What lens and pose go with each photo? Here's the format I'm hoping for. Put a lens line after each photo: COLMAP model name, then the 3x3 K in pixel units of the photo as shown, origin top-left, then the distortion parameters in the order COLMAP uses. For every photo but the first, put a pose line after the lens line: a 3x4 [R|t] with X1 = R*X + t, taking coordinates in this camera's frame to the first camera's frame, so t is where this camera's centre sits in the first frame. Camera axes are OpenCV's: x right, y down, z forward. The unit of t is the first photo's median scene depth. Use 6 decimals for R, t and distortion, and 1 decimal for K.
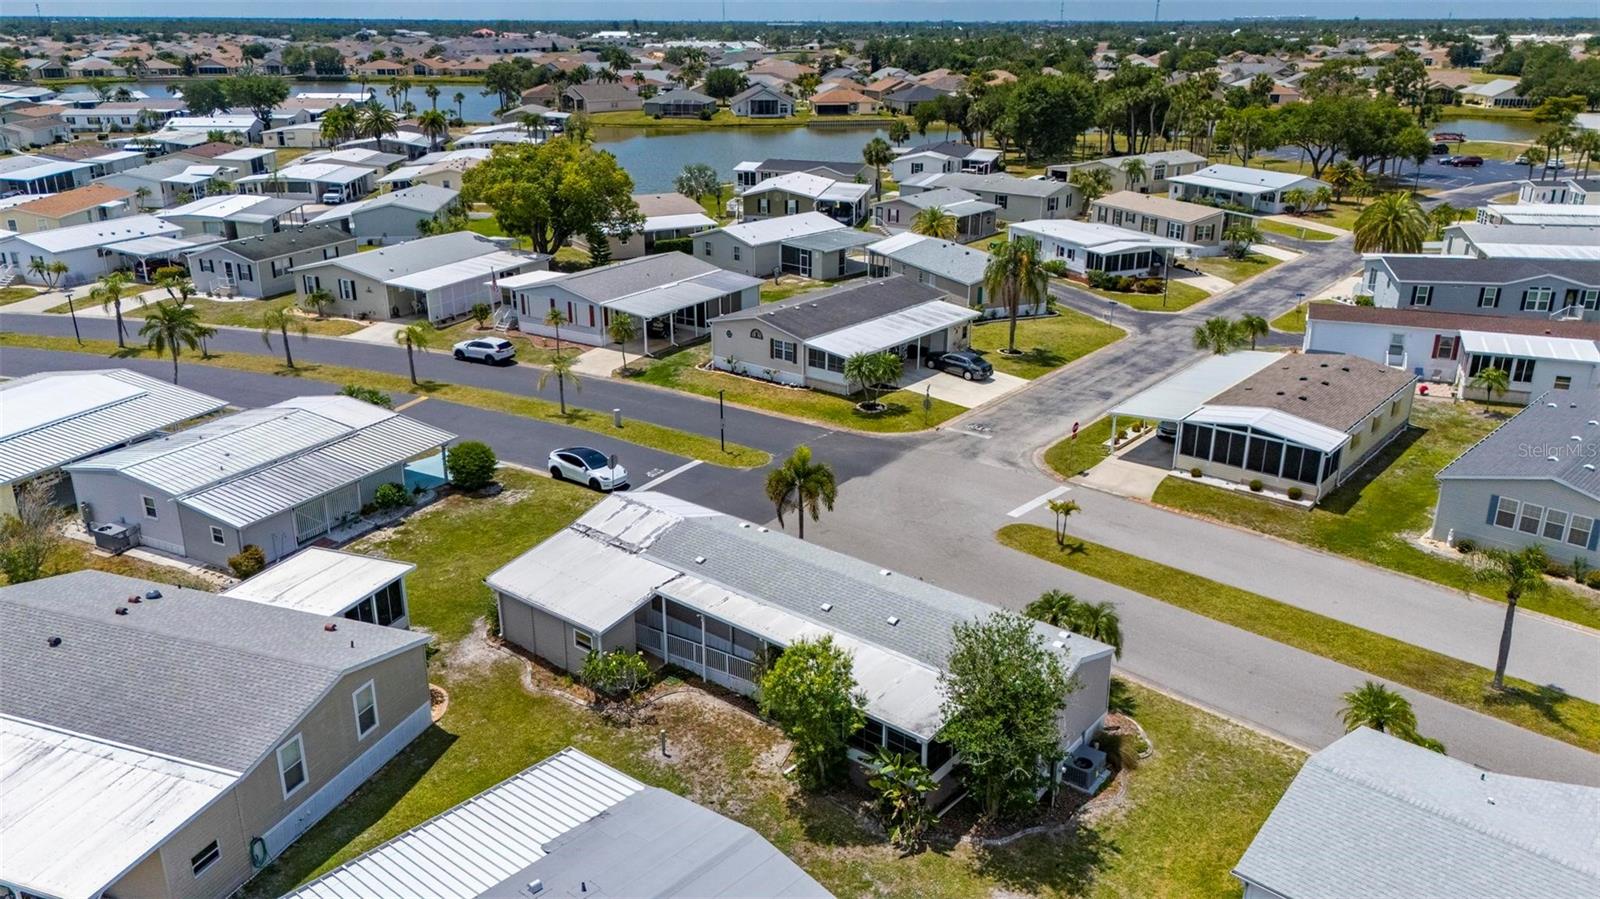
lens RADIAL K [[1172.1, 0, 798.7], [0, 1172.1, 452.4], [0, 0, 1]] dist [0.072076, -0.063132]
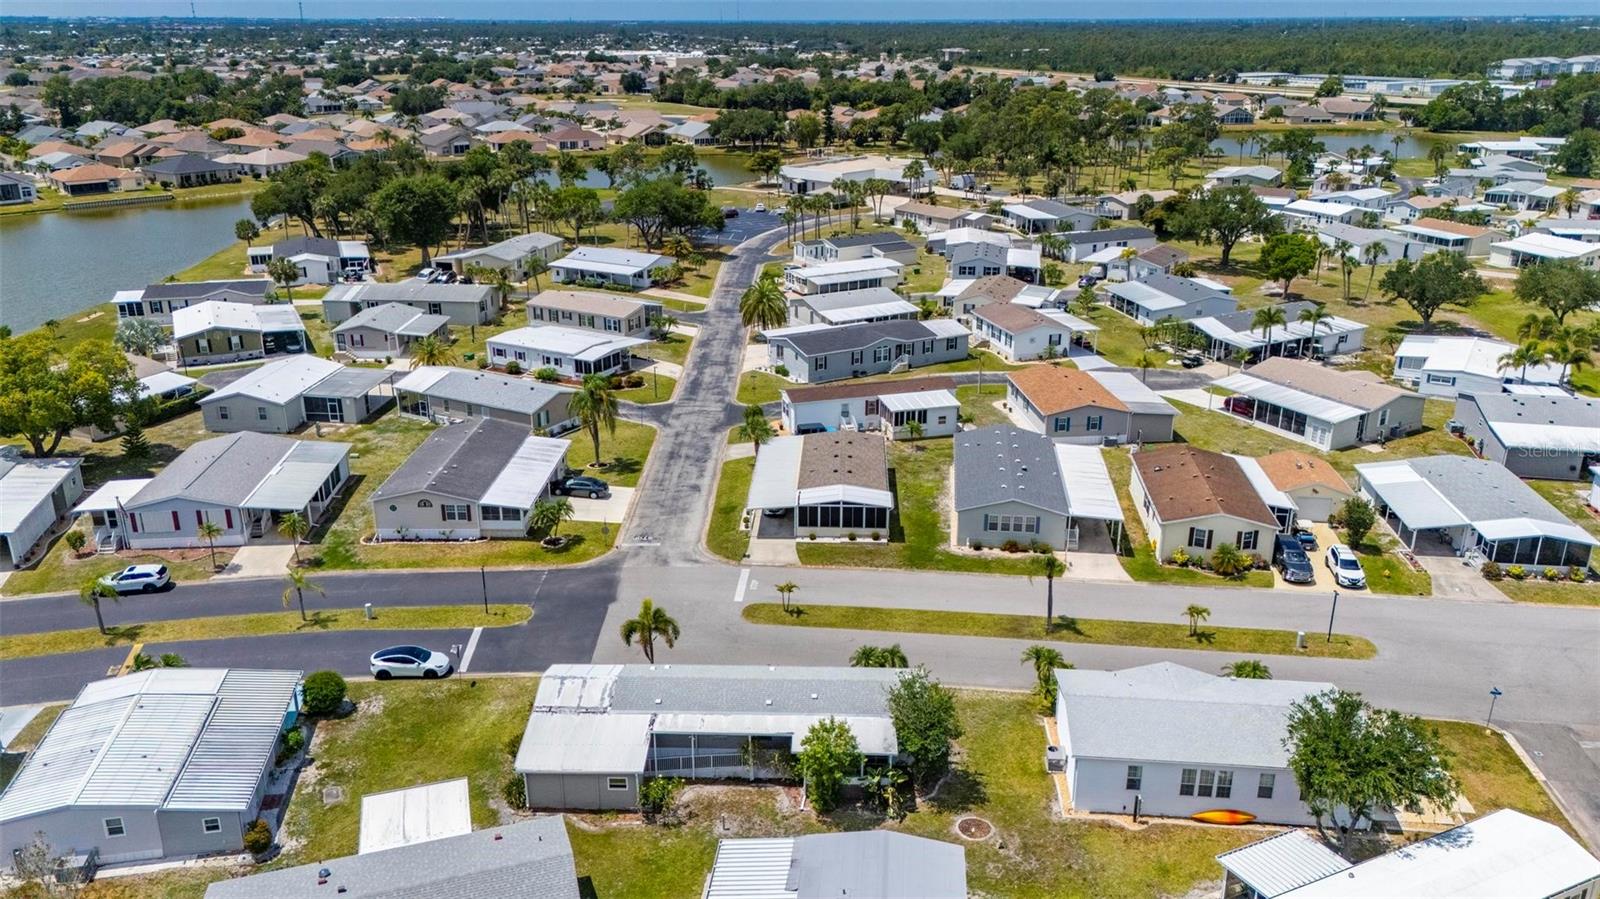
lens RADIAL K [[1181.9, 0, 798.2], [0, 1181.9, 448.9], [0, 0, 1]] dist [0.068293, -0.057253]
pose [[0.792864, -0.207638, 0.572933, -0.419037], [0.210135, 0.975654, 0.062789, -0.154823], [-0.572022, 0.070610, 0.817193, -0.181362]]
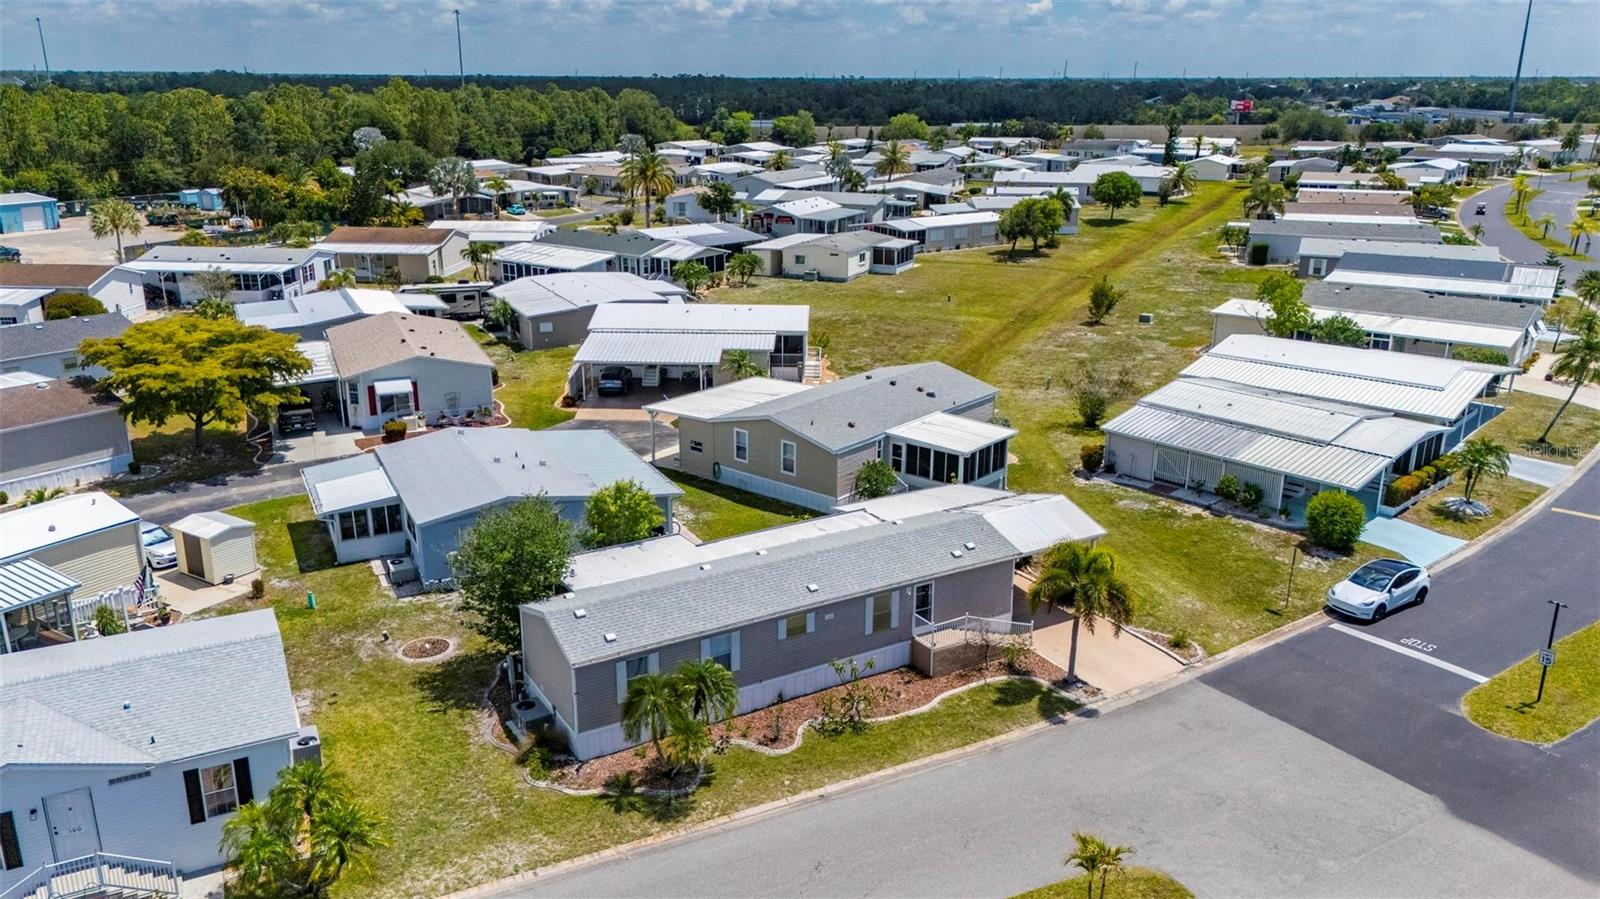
lens RADIAL K [[1184.0, 0, 798.9], [0, 1184.0, 447.4], [0, 0, 1]] dist [0.078592, -0.083889]
pose [[-0.341752, 0.278097, -0.897701, 0.494127], [-0.328744, 0.859491, 0.391412, -0.196825], [0.880416, 0.428879, -0.202310, 0.643213]]
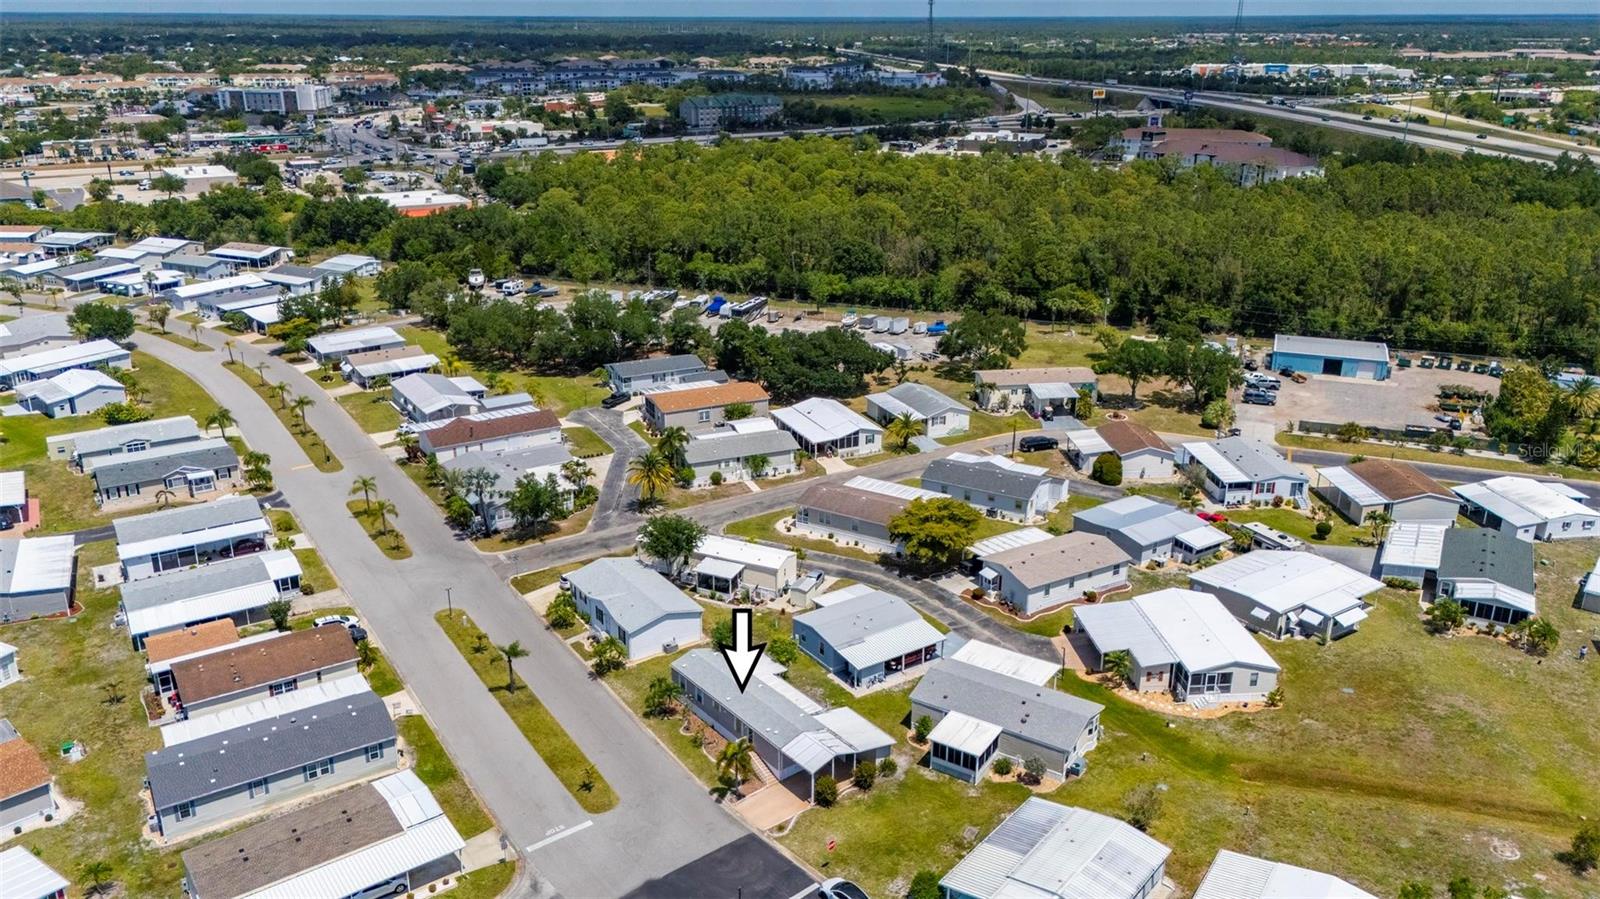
lens RADIAL K [[1196.2, 0, 796.5], [0, 1196.2, 451.0], [0, 0, 1]] dist [0.083387, -0.096064]
pose [[-0.973703, -0.077820, 0.214117, -0.310212], [0.078652, 0.767239, 0.636521, -1.039295], [-0.213813, 0.636623, -0.740942, 1.398465]]
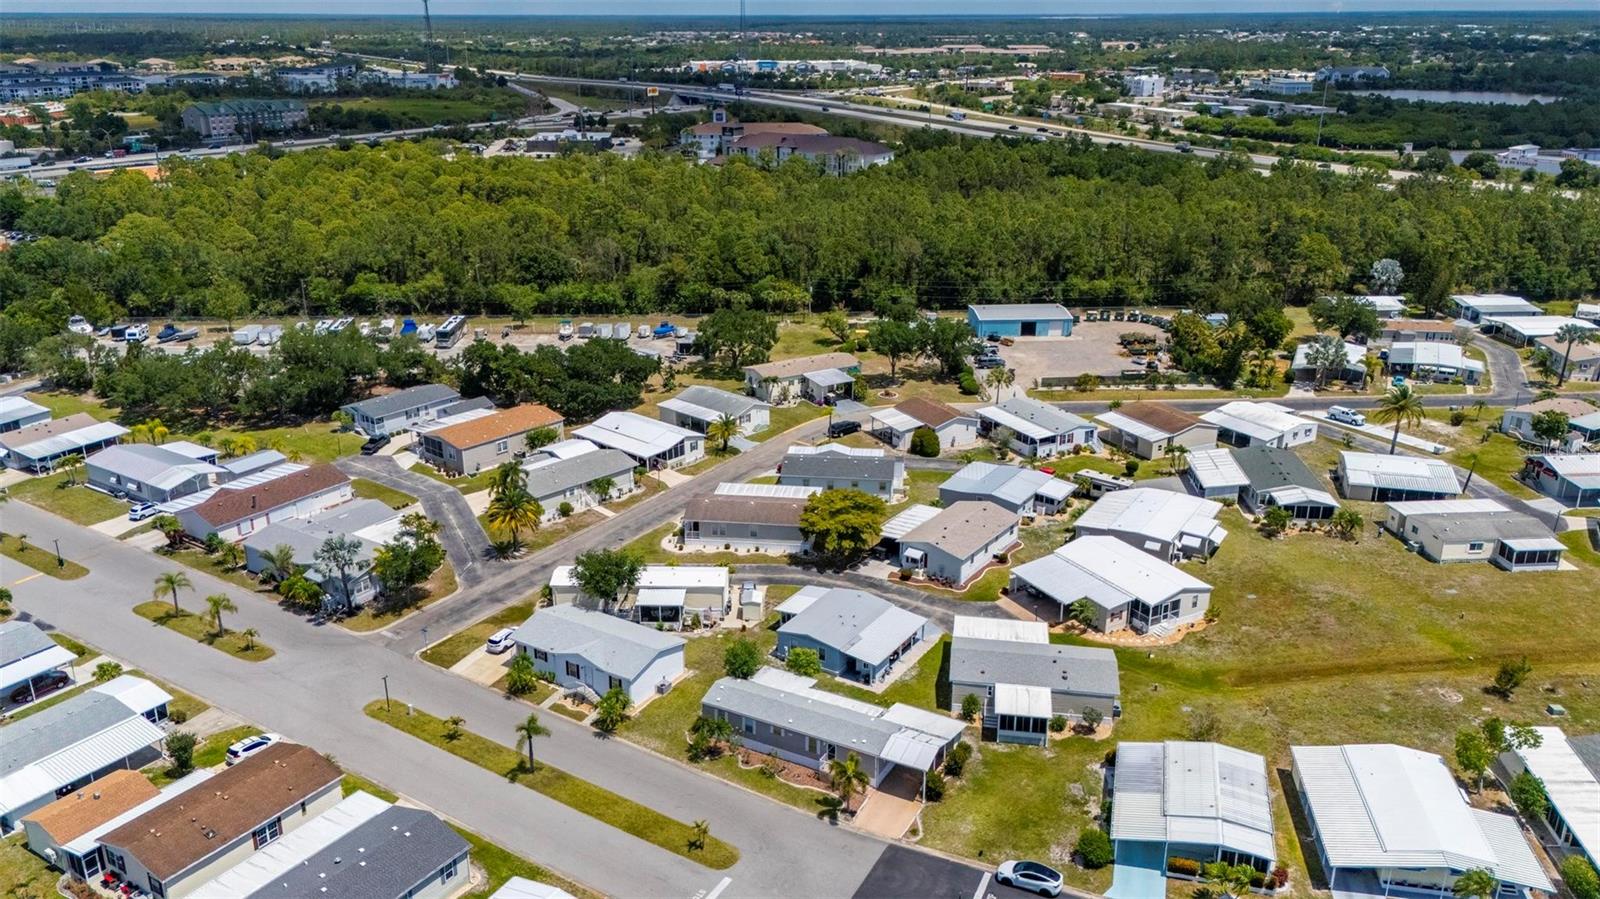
lens RADIAL K [[1208.3, 0, 795.3], [0, 1208.3, 450.3], [0, 0, 1]] dist [0.081732, -0.092592]
pose [[-0.982959, 0.064542, -0.172123, 0.249848], [-0.061320, 0.767583, 0.638009, -1.036253], [0.173297, 0.637692, -0.750545, 1.392154]]
